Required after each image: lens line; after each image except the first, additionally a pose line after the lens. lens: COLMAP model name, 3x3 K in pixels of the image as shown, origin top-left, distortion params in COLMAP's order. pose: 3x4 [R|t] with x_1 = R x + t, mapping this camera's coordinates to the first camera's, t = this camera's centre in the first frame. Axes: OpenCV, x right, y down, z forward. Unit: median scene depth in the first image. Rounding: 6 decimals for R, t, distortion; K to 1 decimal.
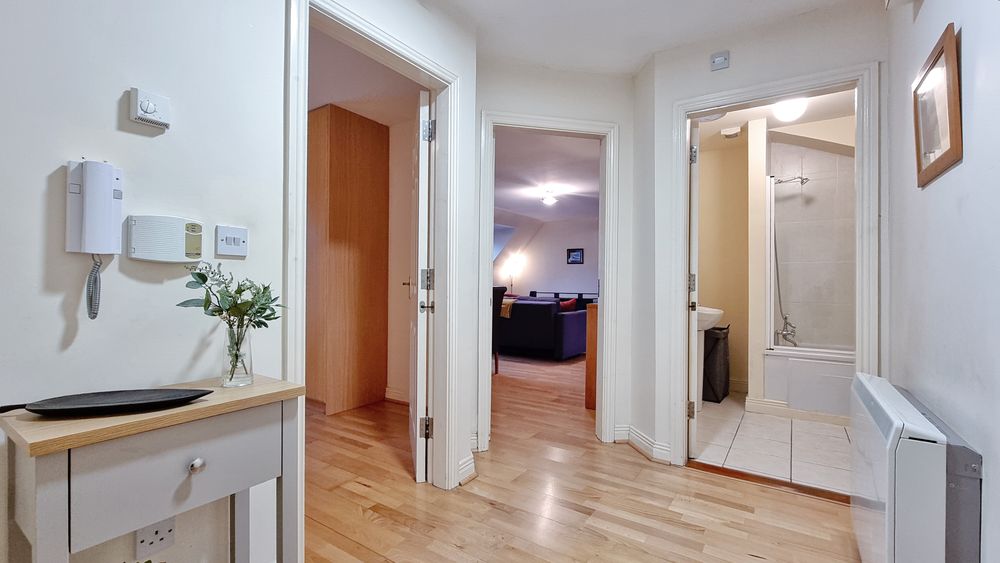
lens RADIAL K [[434.0, 0, 503.4], [0, 434.0, 280.9], [0, 0, 1]] dist [-0.000071, -0.000146]
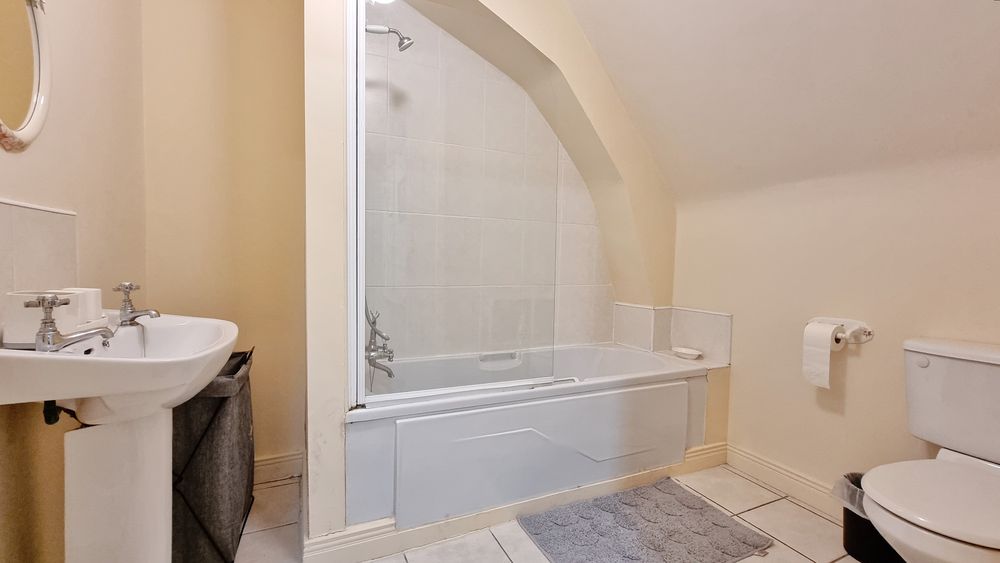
lens RADIAL K [[434.0, 0, 503.4], [0, 434.0, 280.9], [0, 0, 1]] dist [-0.000071, -0.000146]
pose [[0.523192, -0.039515, 0.851298, 0.321249], [-0.018239, 0.998176, 0.057542, 0.010361], [-0.852020, -0.045633, 0.521517, 0.632972]]
